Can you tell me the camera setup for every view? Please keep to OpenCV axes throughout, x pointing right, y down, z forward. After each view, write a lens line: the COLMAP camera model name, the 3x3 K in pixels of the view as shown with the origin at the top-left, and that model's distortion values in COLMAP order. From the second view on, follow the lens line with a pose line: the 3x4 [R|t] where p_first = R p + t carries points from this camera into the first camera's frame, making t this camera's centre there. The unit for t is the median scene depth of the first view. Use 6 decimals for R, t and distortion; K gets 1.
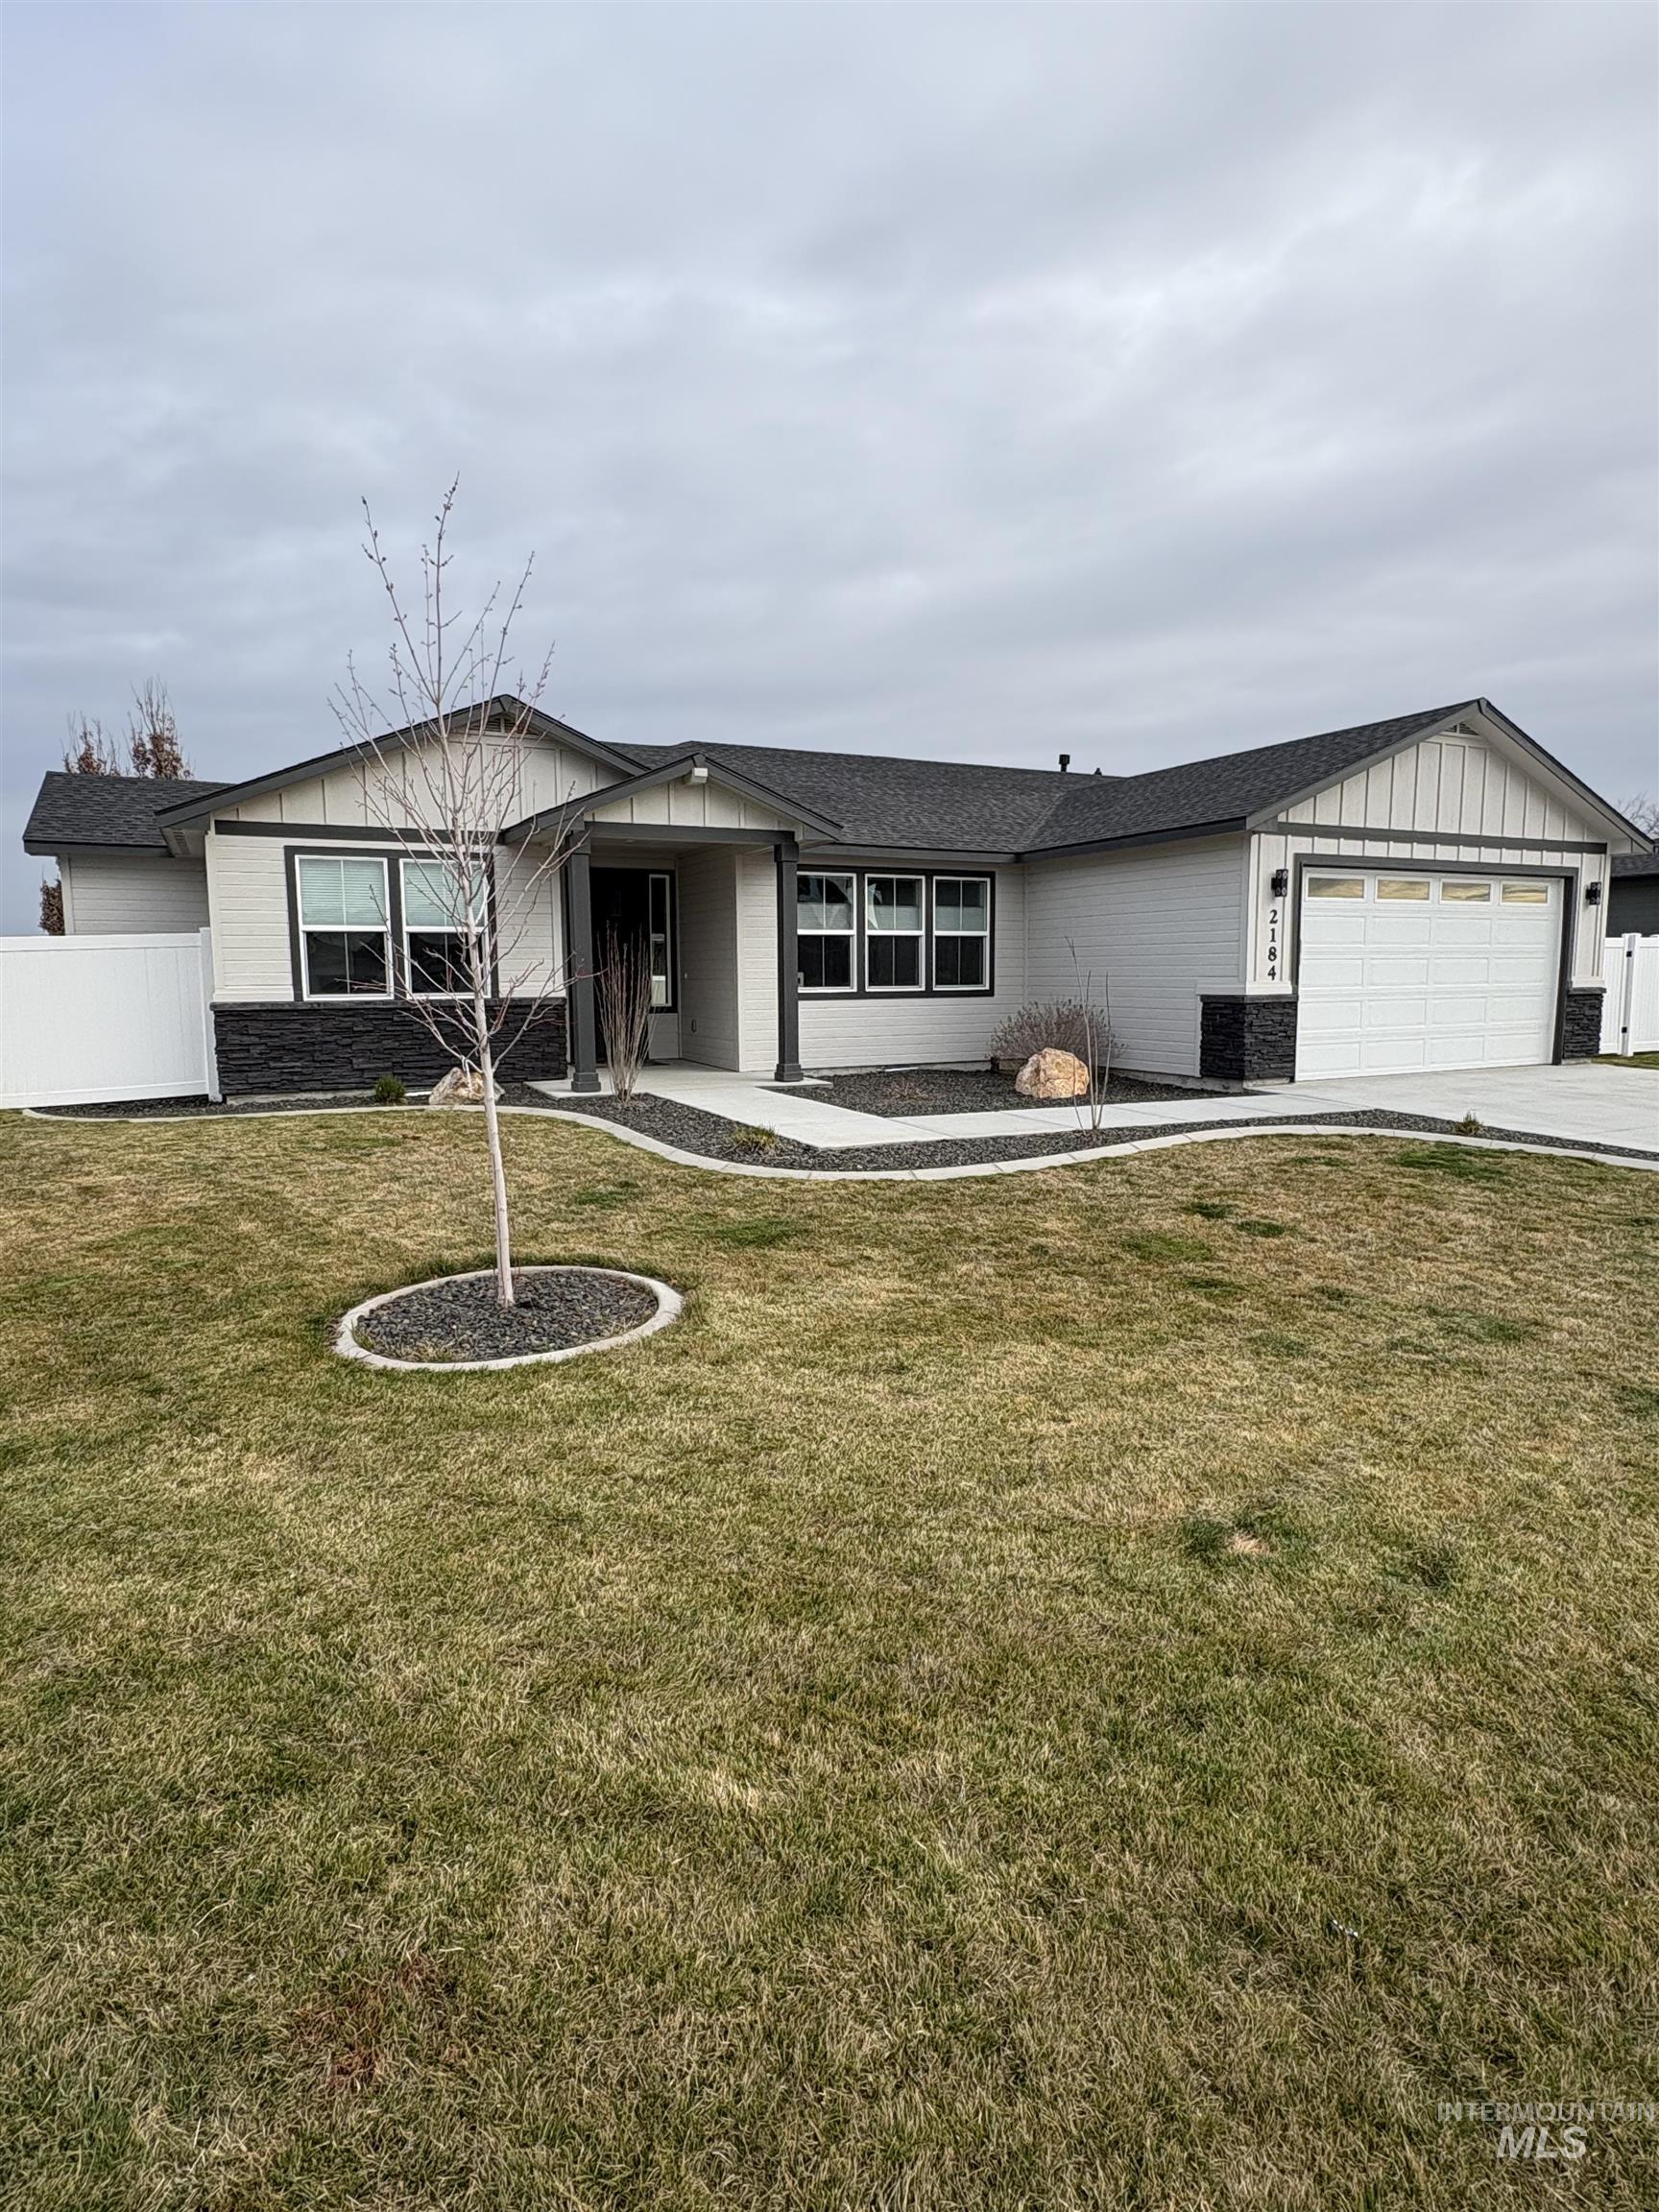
lens RADIAL K [[1174.3, 0, 834.9], [0, 1174.3, 1110.3], [0, 0, 1]] dist [0.003350, -0.000173]
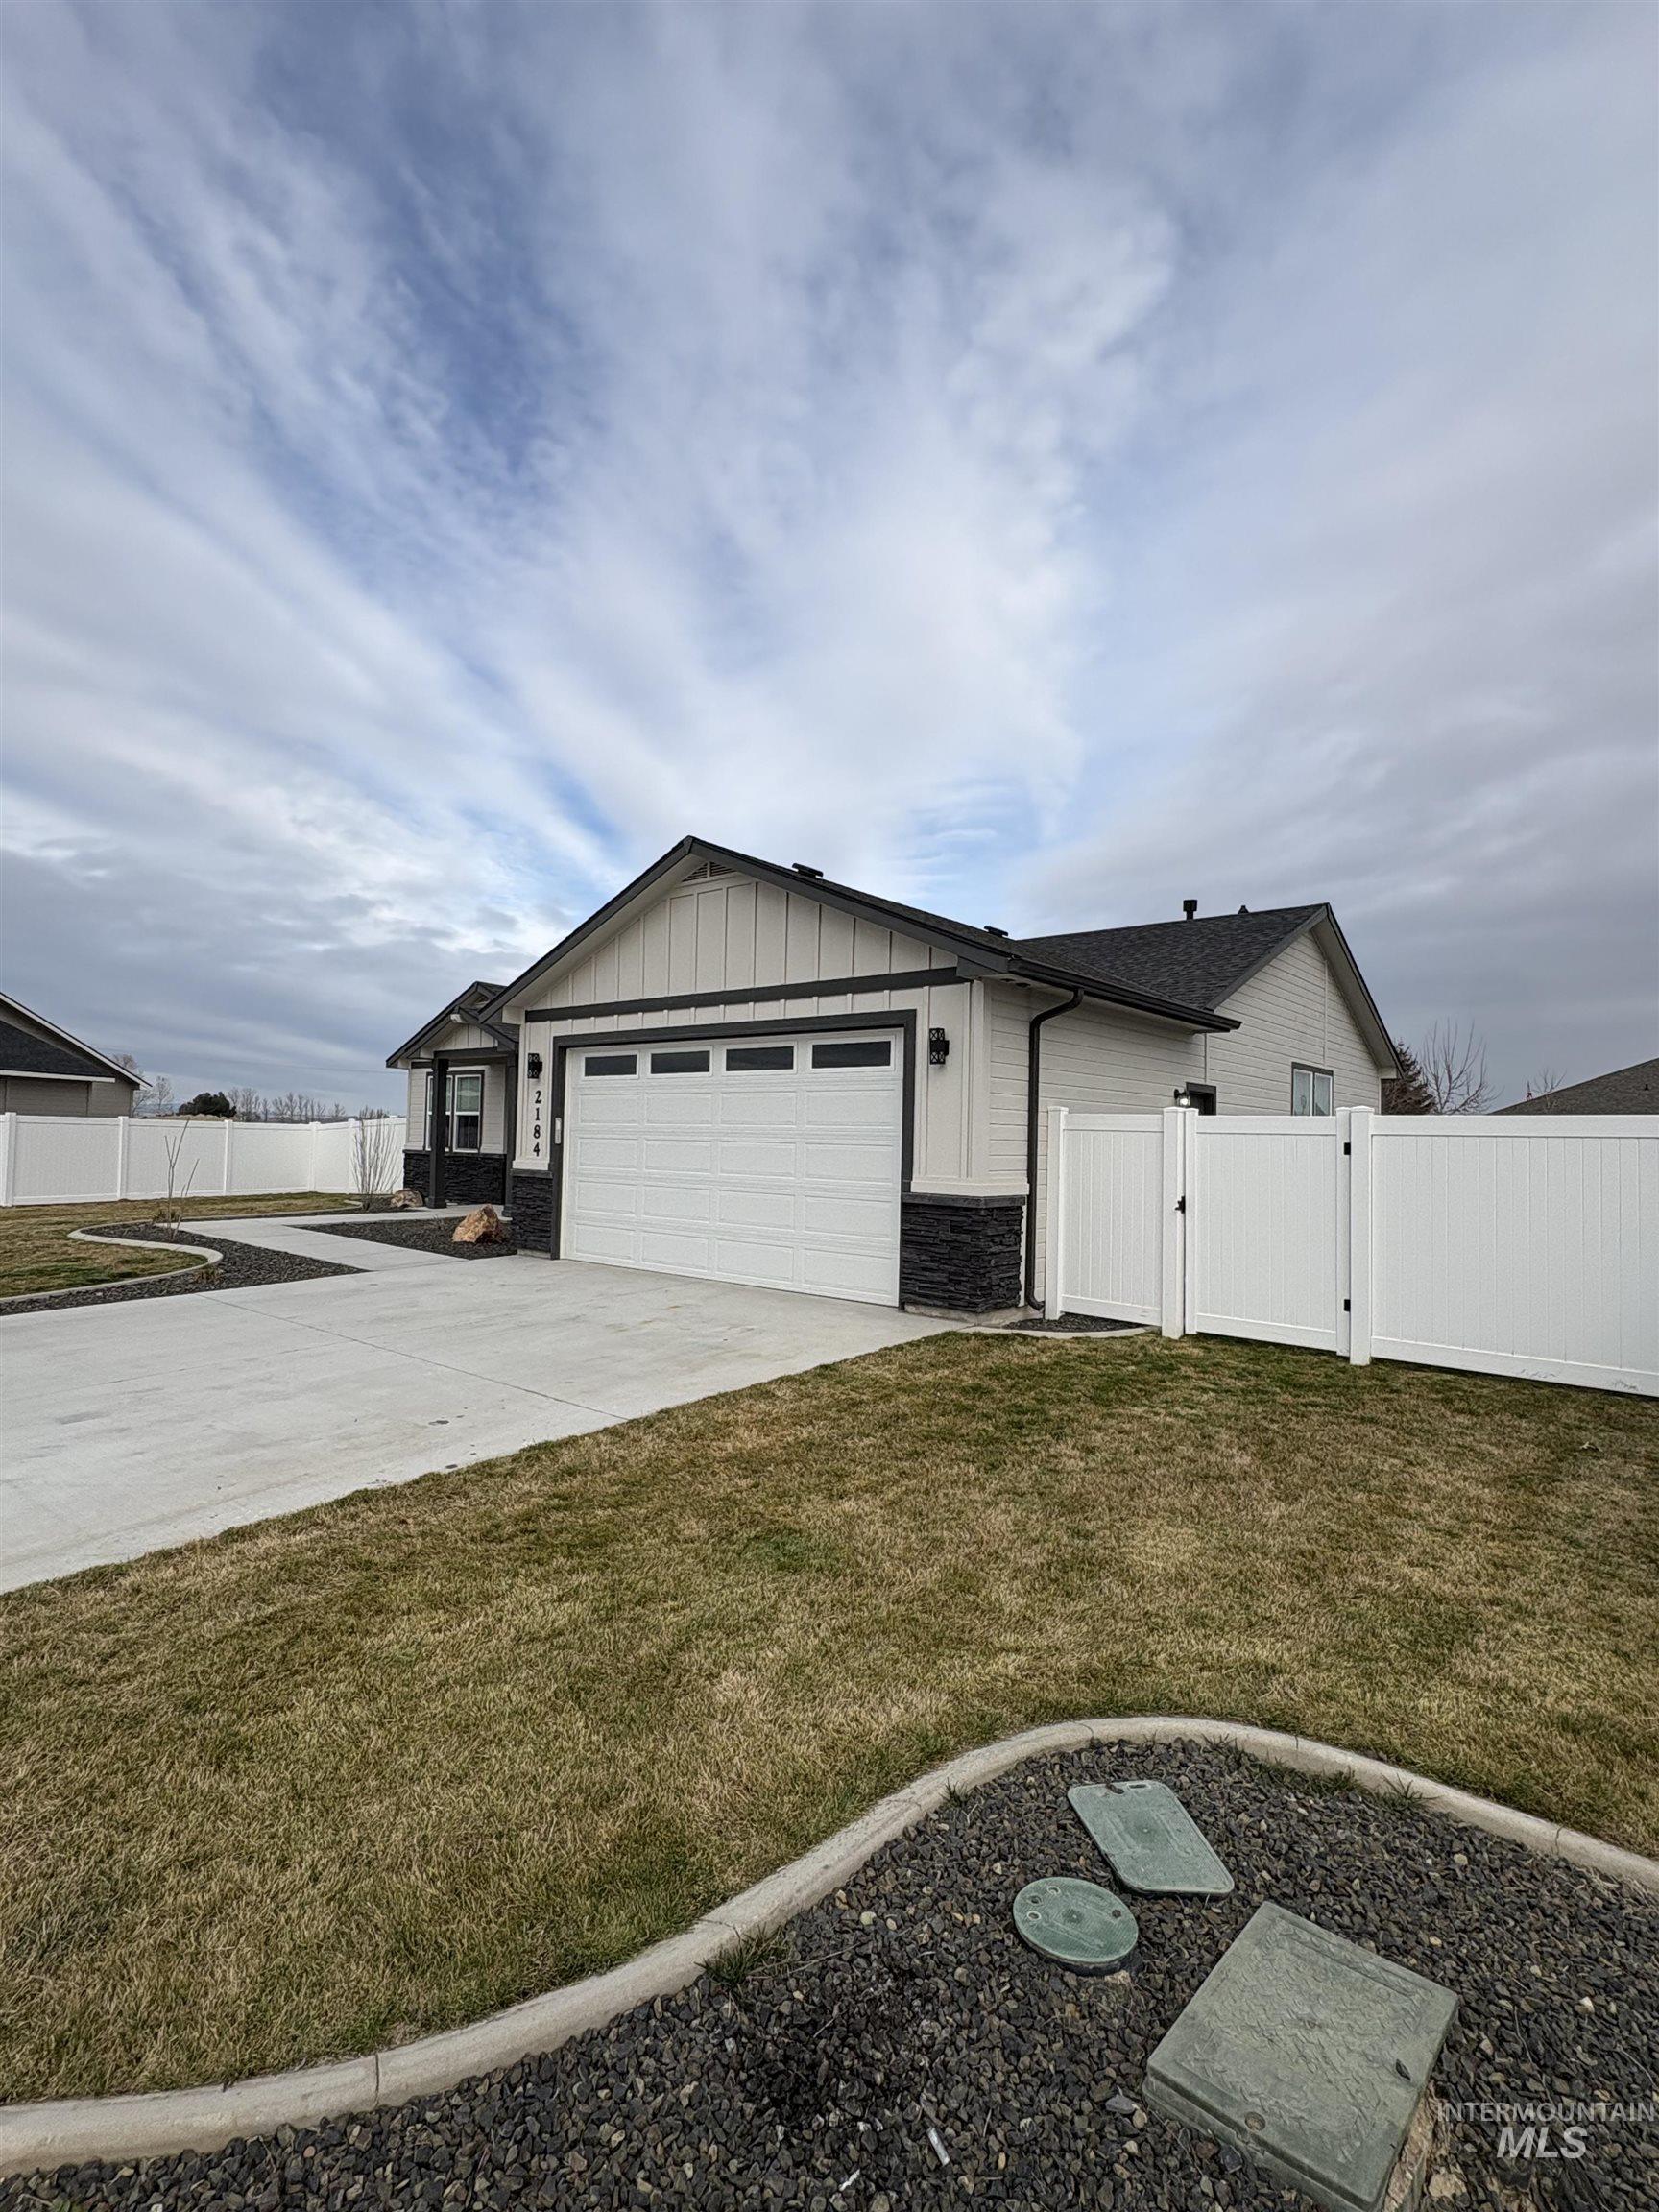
lens RADIAL K [[1061.3, 0, 828.8], [0, 1061.3, 1103.0], [0, 0, 1]] dist [-0.012920, 0.001754]
pose [[0.399121, -0.014819, -0.916778, 1.164211], [-0.133514, 0.988273, -0.074101, -0.105997], [0.907125, 0.151978, 0.392462, 0.740991]]
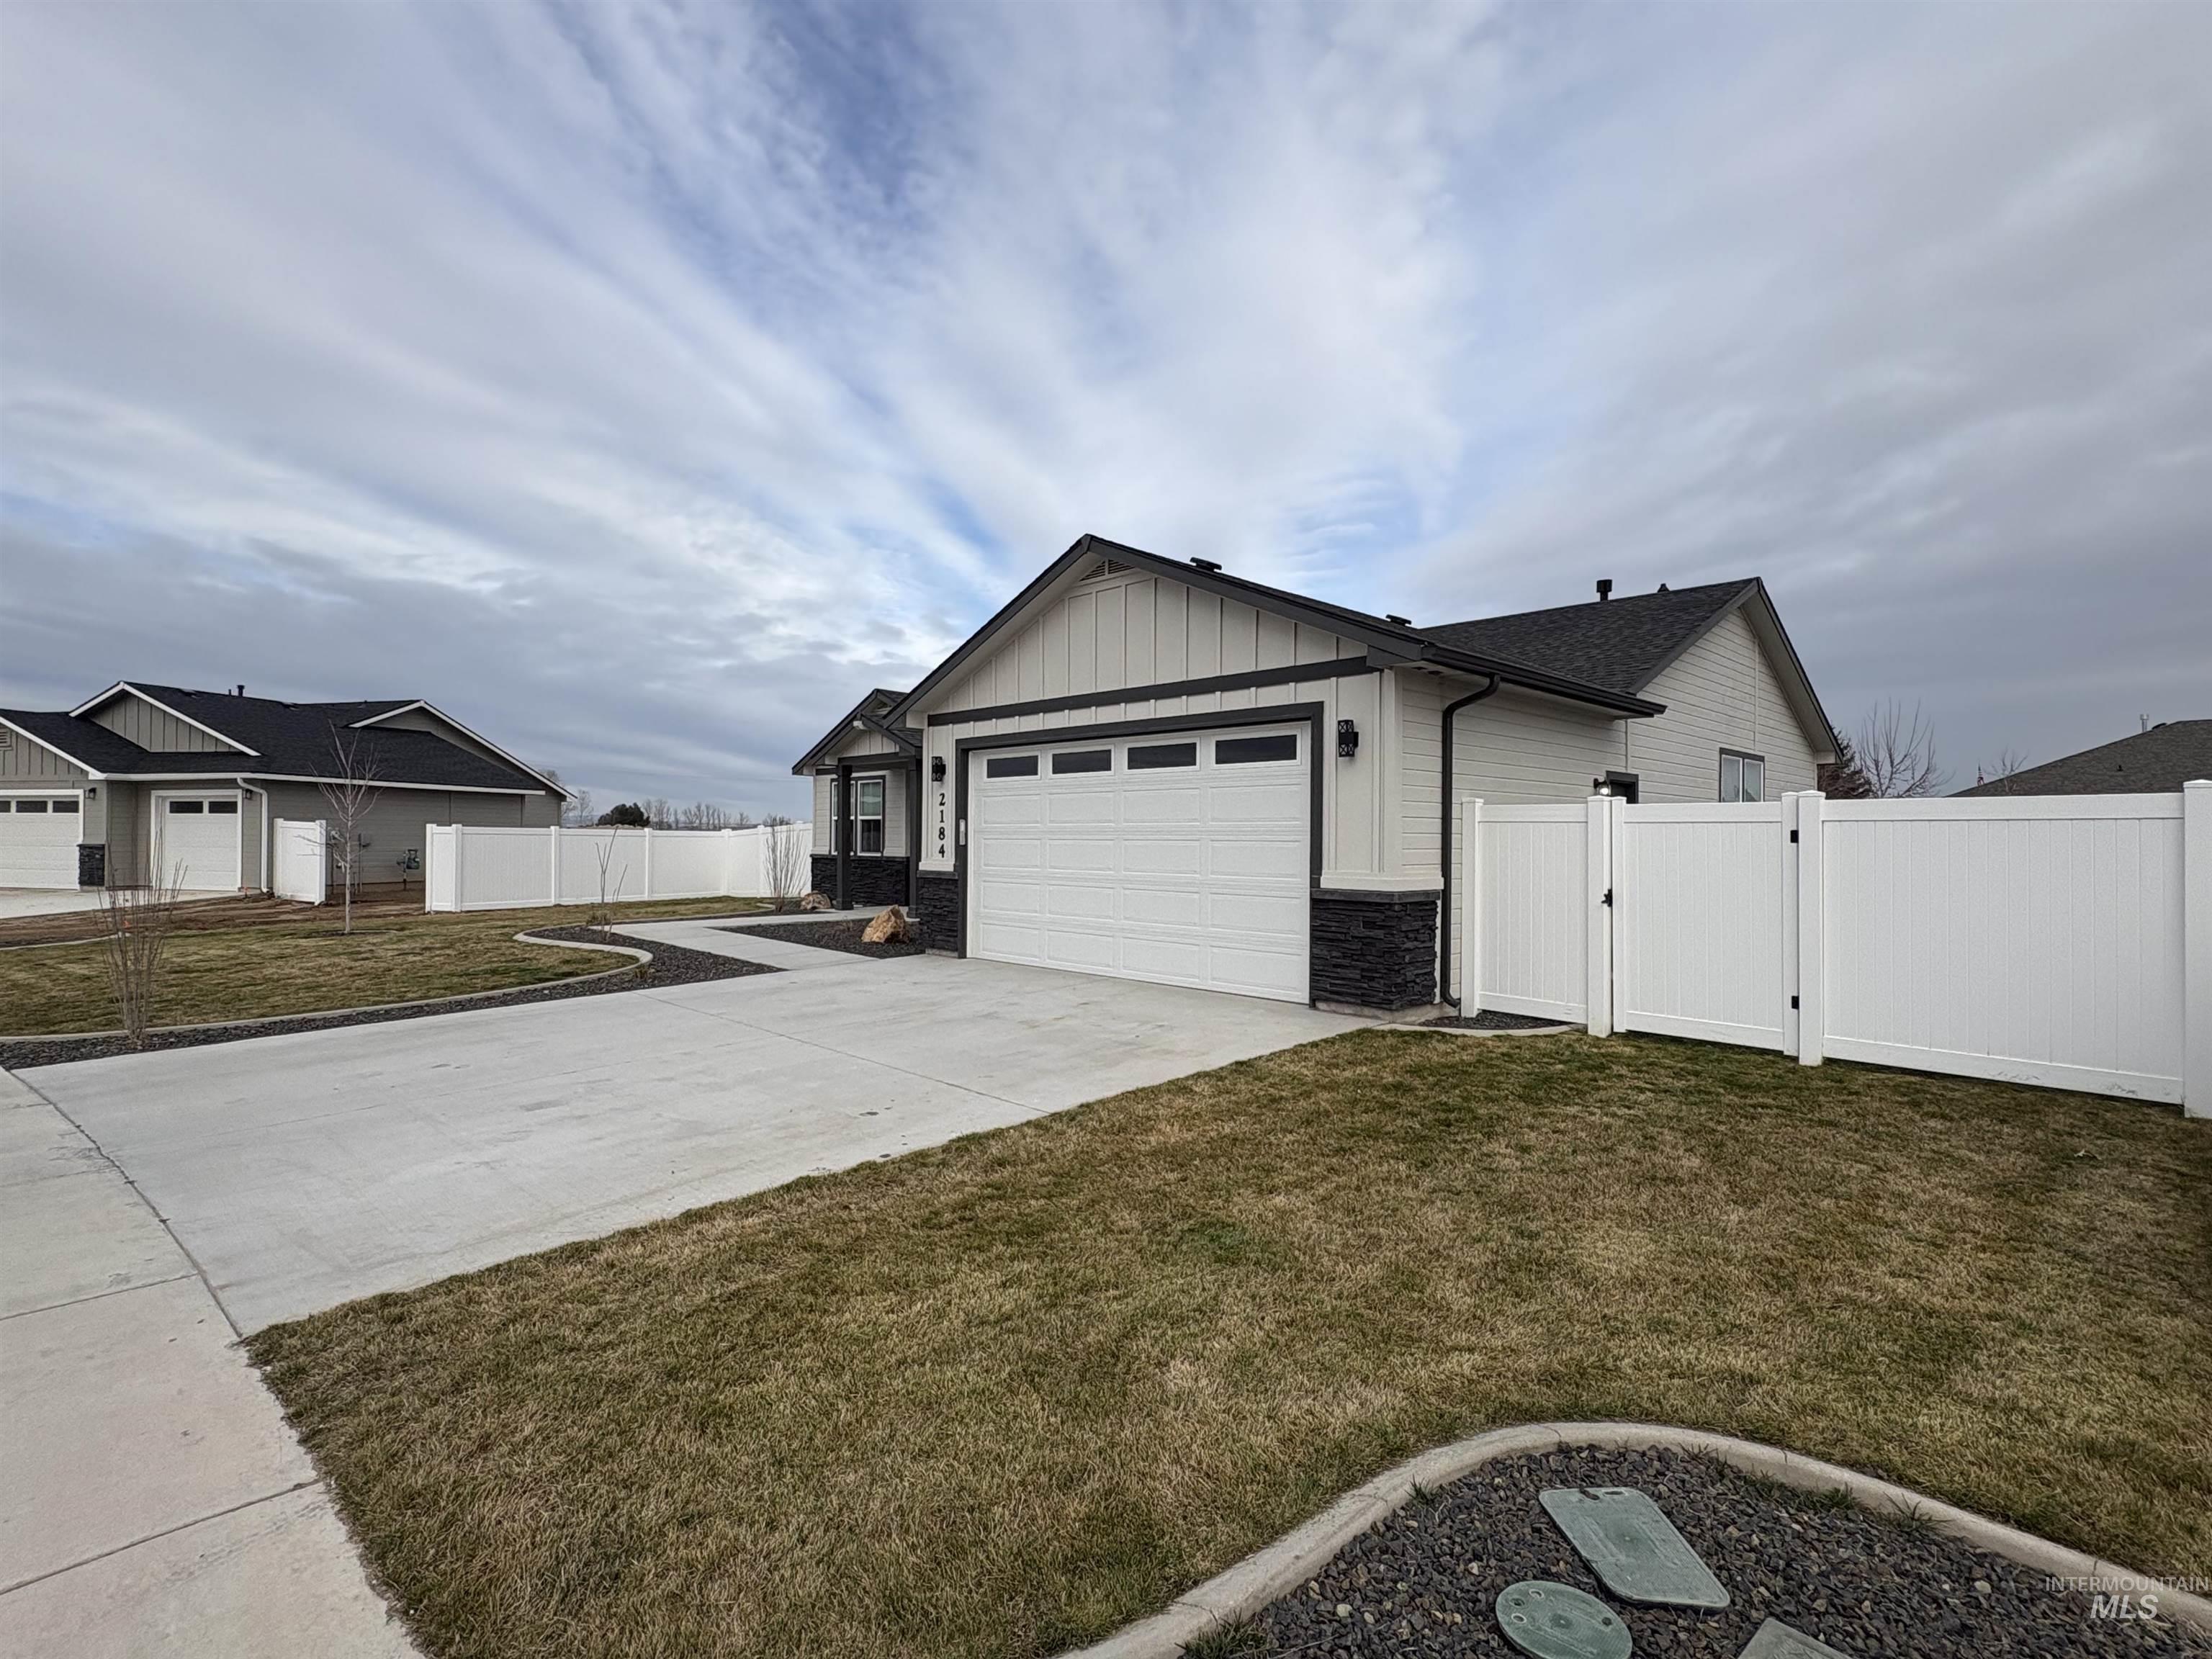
lens RADIAL K [[1061.3, 0, 1100.3], [0, 1061.3, 824.6], [0, 0, 1]] dist [-0.012920, 0.001754]
pose [[0.297691, -0.002698, -0.954659, 1.158847], [-0.122072, 0.991680, -0.040869, -0.102625], [0.946826, 0.128703, 0.294884, 0.731799]]
